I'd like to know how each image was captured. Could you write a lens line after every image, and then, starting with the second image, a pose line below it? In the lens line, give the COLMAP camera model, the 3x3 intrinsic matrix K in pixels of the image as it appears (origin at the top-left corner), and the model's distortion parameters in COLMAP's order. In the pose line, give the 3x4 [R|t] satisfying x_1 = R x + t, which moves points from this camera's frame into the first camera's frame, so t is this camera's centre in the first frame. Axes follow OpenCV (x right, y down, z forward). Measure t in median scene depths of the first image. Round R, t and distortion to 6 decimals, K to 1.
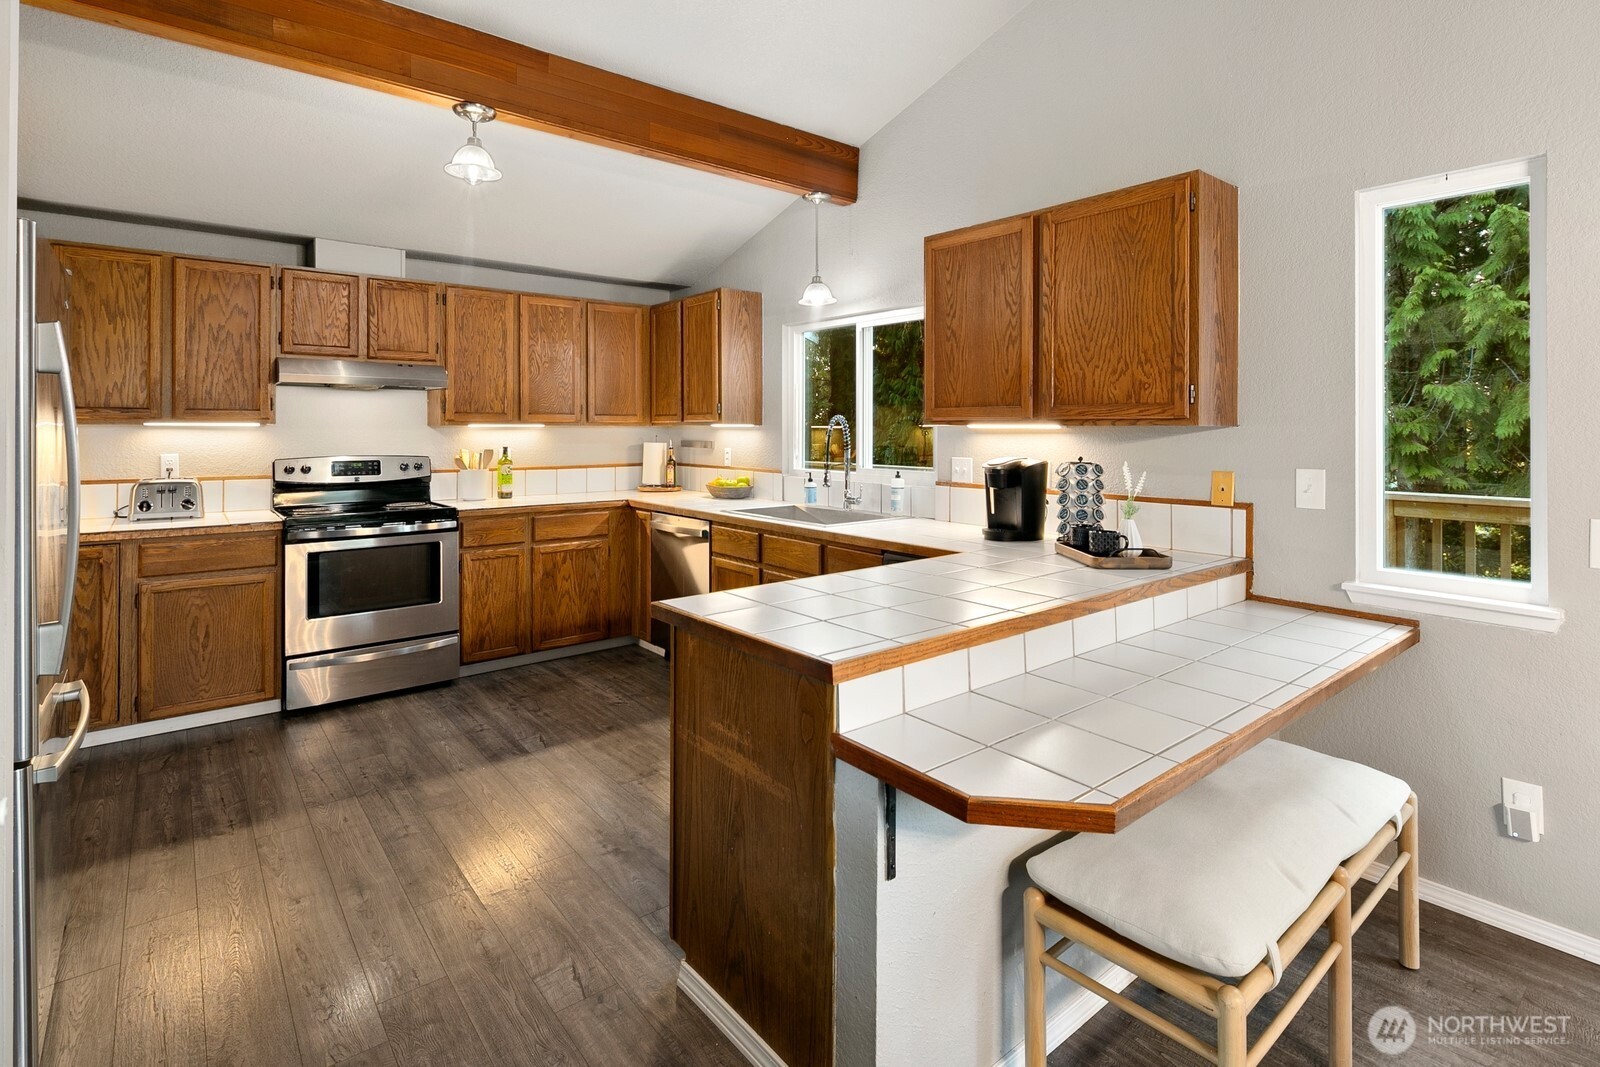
lens RADIAL K [[786.7, 0, 792.1], [0, 786.7, 425.3], [0, 0, 1]] dist [0.019360, -0.004569]
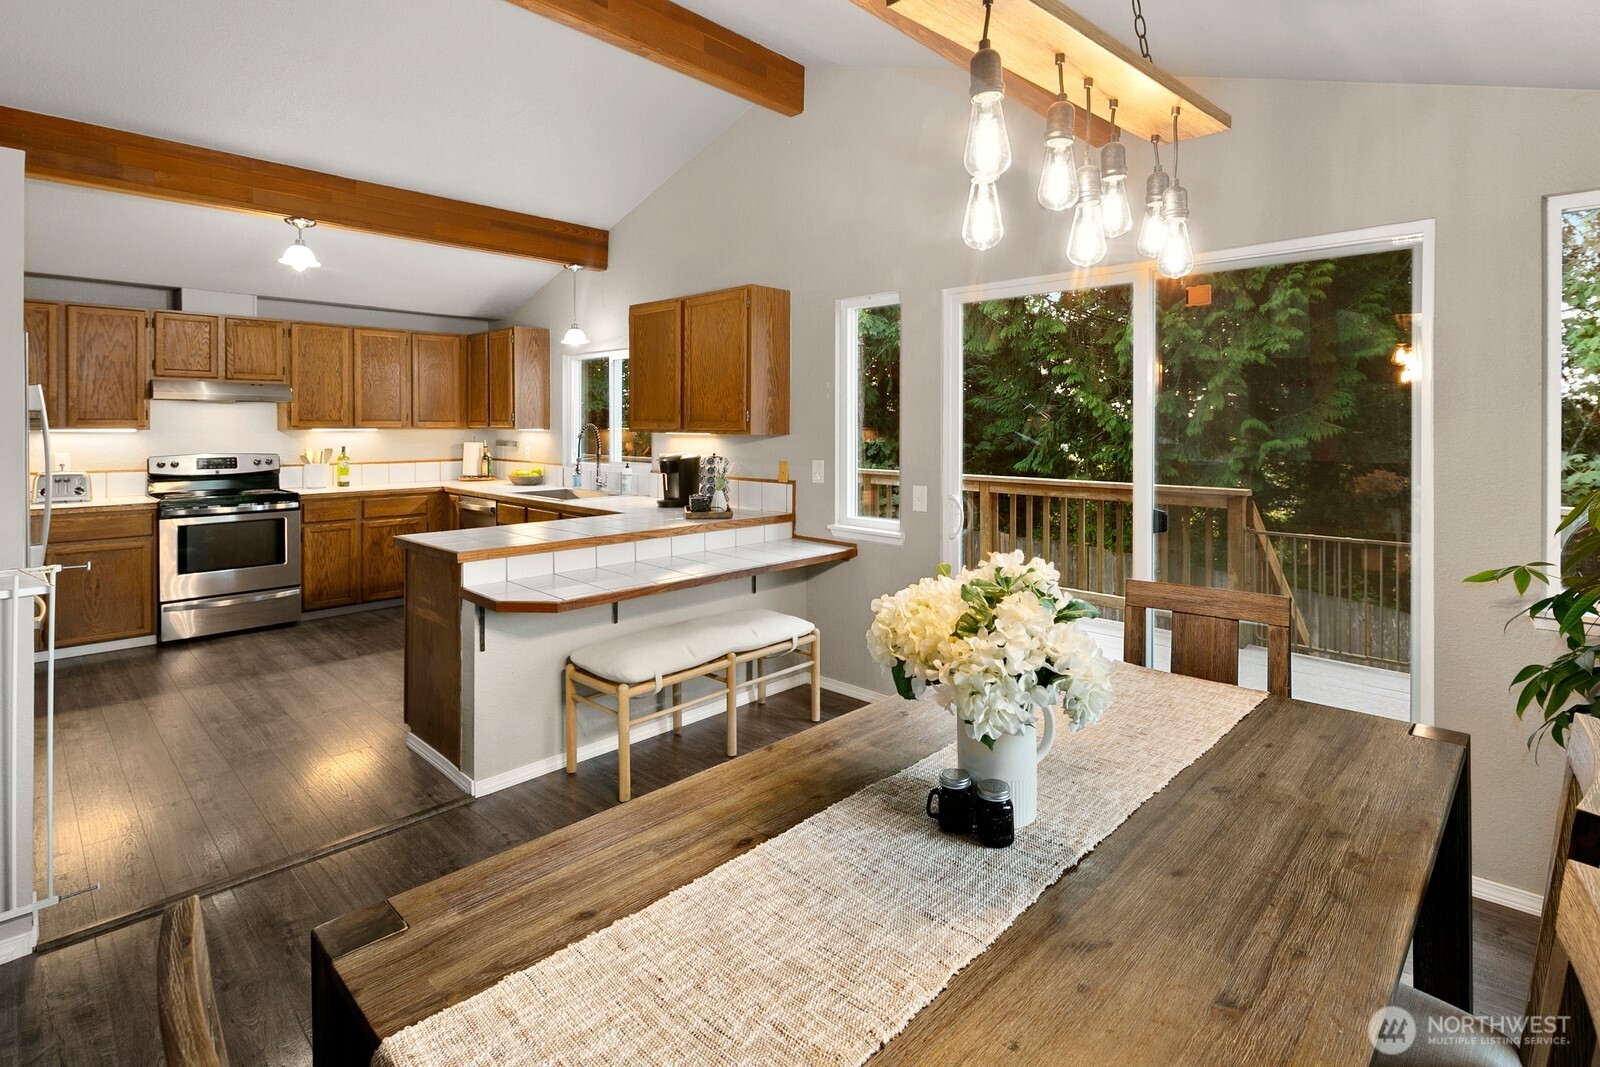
lens RADIAL K [[786.7, 0, 789.5], [0, 786.7, 427.5], [0, 0, 1]] dist [0.019360, -0.004569]
pose [[0.993301, 0.000552, 0.115558, 0.260595], [-0.001612, 0.999957, 0.009084, -0.020105], [-0.115548, -0.009209, 0.993259, -0.451756]]
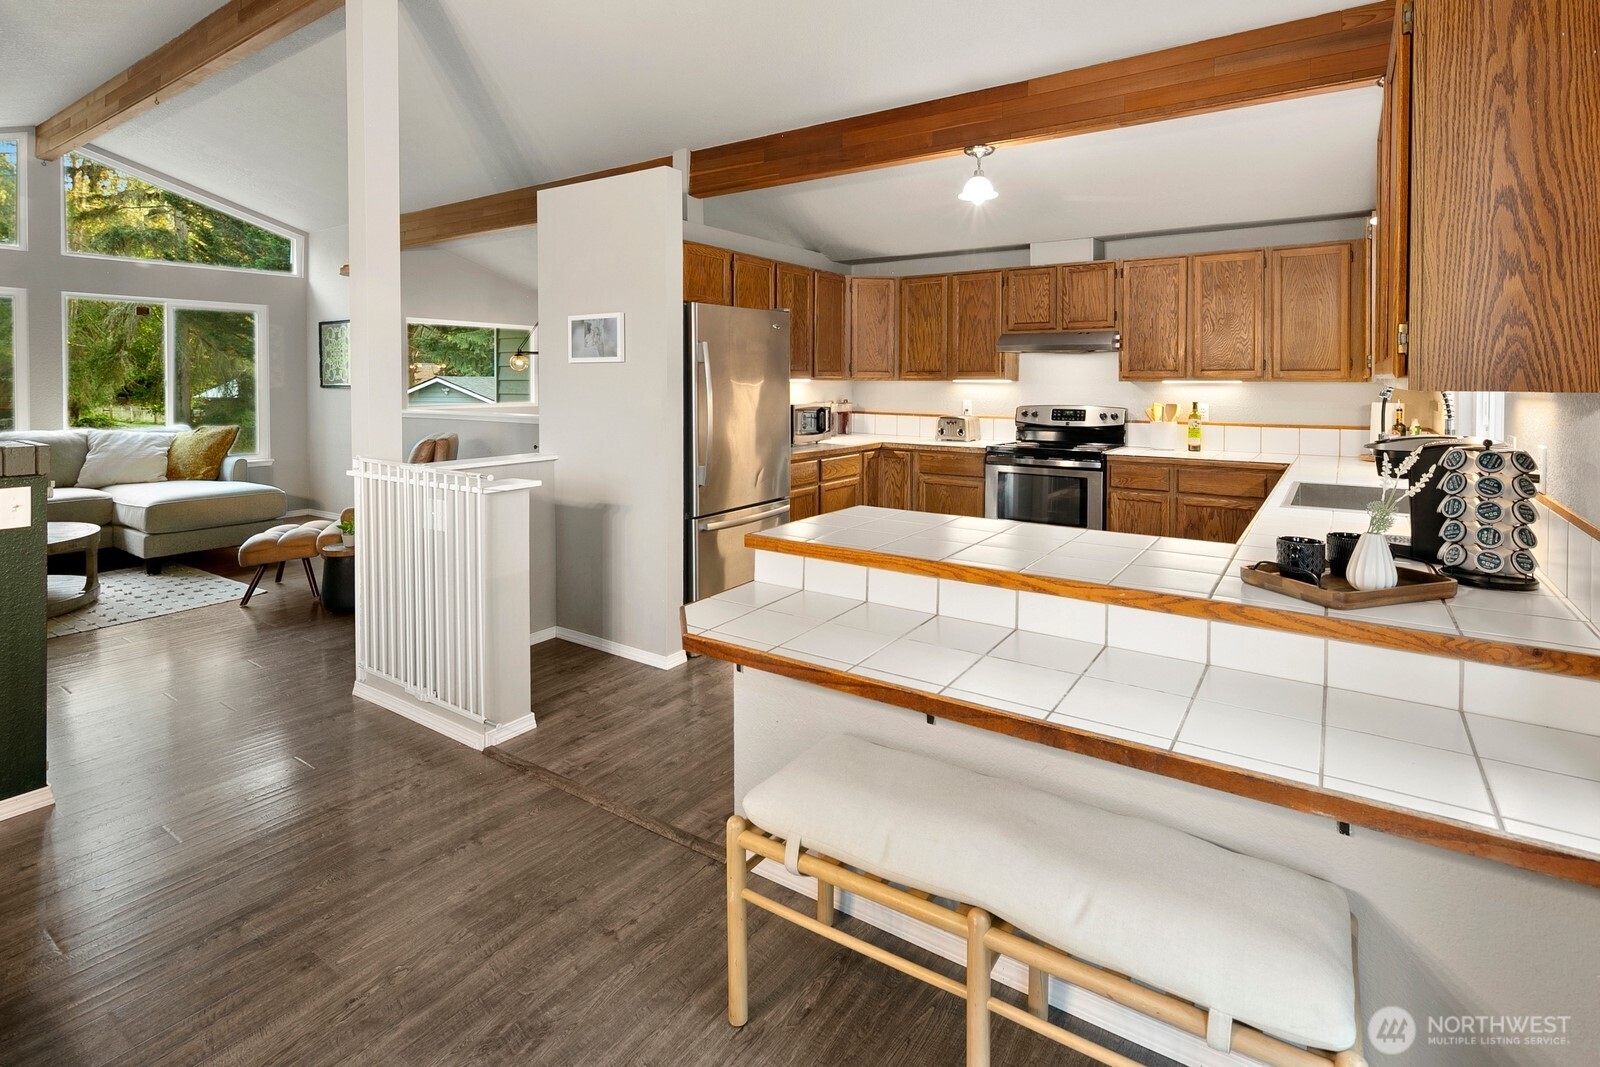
lens RADIAL K [[786.7, 0, 792.5], [0, 786.7, 397.7], [0, 0, 1]] dist [0.019360, -0.004569]
pose [[0.297344, 0.022082, -0.954515, 0.607934], [0.003803, 0.999697, 0.024312, -0.007587], [0.954763, -0.010859, 0.297170, 0.223129]]
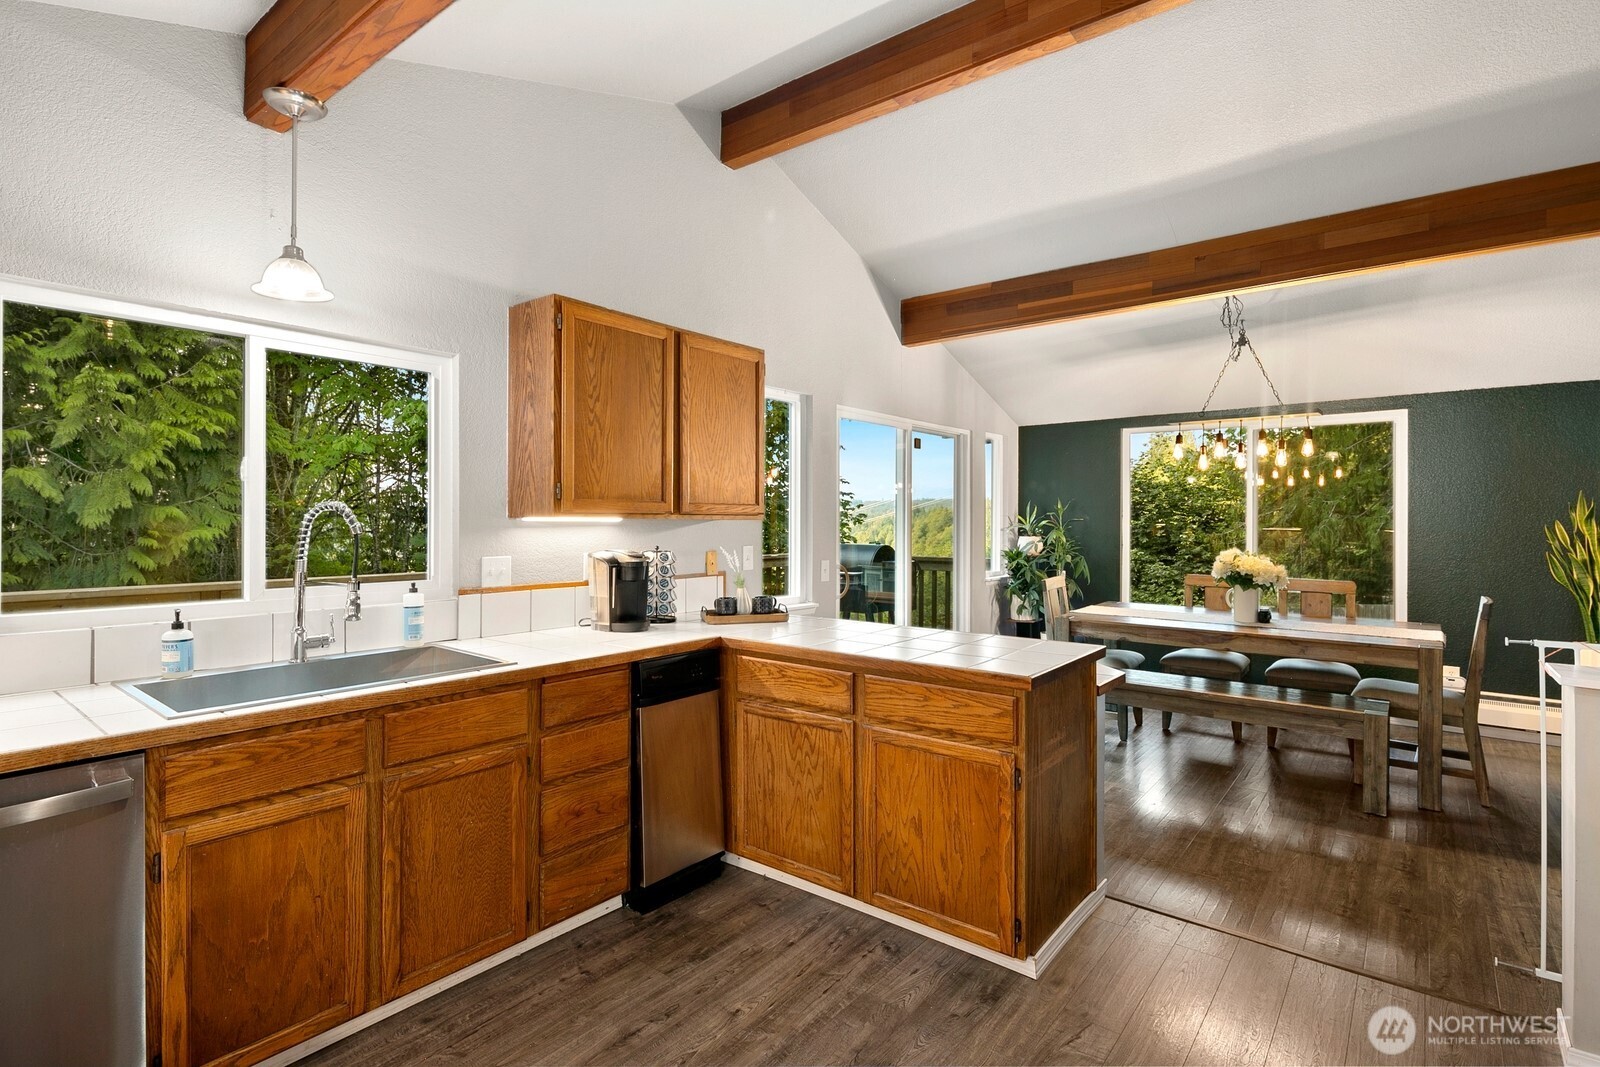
lens RADIAL K [[786.7, 0, 804.7], [0, 786.7, 521.7], [0, 0, 1]] dist [0.019360, -0.004569]
pose [[-0.212499, -0.003574, 0.977155, -0.630056], [-0.003309, 0.999990, 0.002938, 0.000521], [-0.977156, -0.002610, -0.212509, 0.809449]]
